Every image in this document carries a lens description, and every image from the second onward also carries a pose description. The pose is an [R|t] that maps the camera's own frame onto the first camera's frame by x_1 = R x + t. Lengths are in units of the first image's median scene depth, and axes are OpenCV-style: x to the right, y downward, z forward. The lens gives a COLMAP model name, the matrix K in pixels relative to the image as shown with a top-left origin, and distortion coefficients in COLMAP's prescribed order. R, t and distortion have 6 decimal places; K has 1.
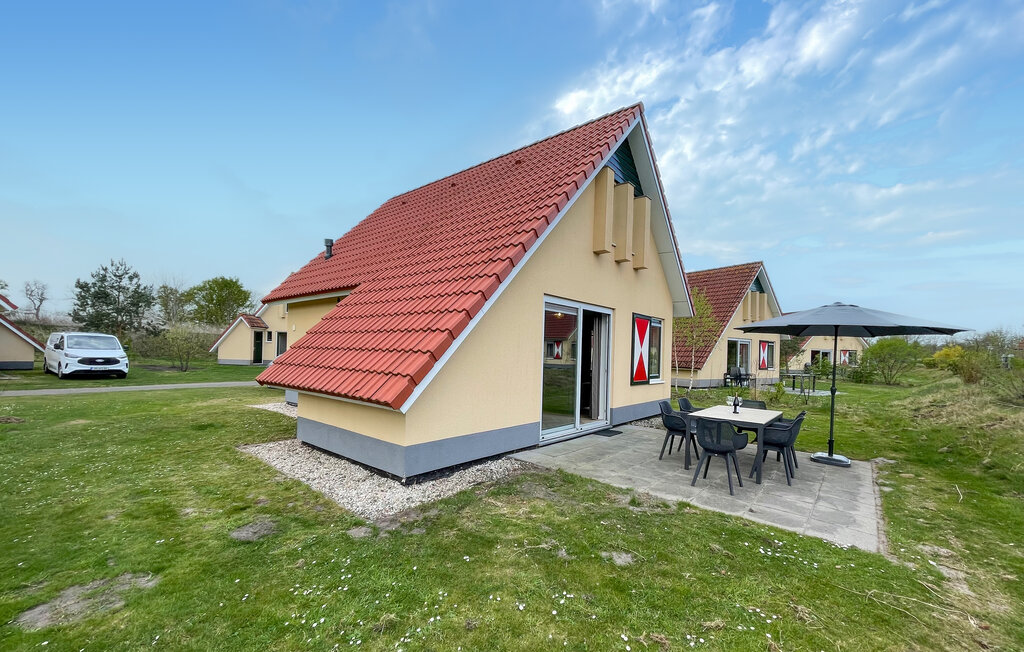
lens RADIAL K [[413.5, 0, 512.0], [0, 413.5, 326.0], [0, 0, 1]] dist [0.000146, -0.000007]
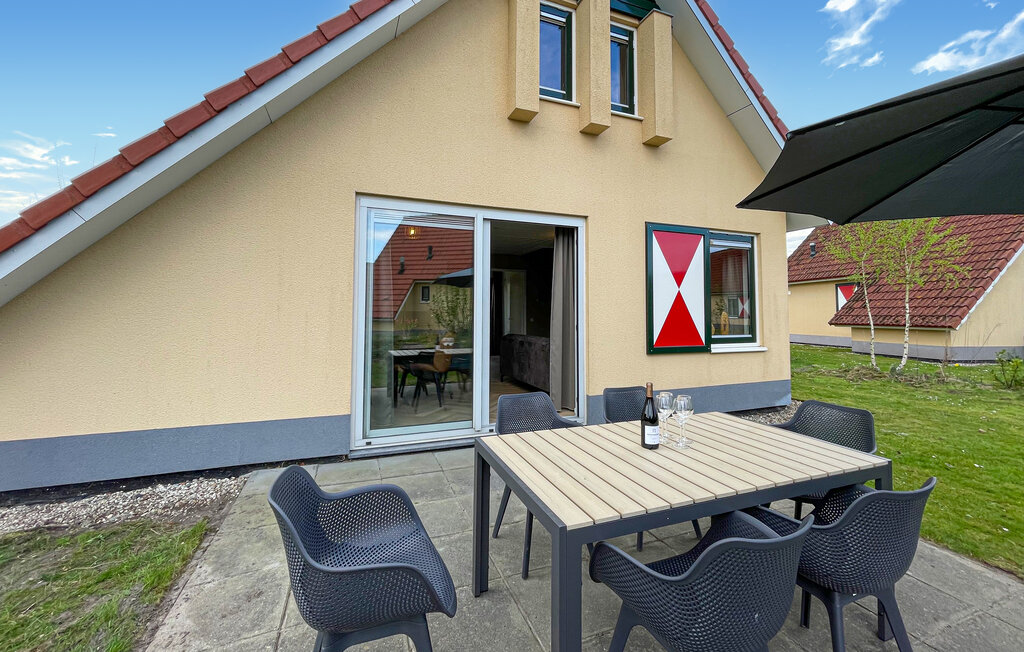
lens RADIAL K [[405.1, 0, 511.7], [0, 405.1, 294.3], [0, 0, 1]] dist [-0.001569, -0.000127]
pose [[0.874224, -0.061582, -0.481602, 0.417937], [0.059452, 0.998037, -0.019699, 0.068047], [0.481869, -0.011411, 0.876169, 0.473800]]
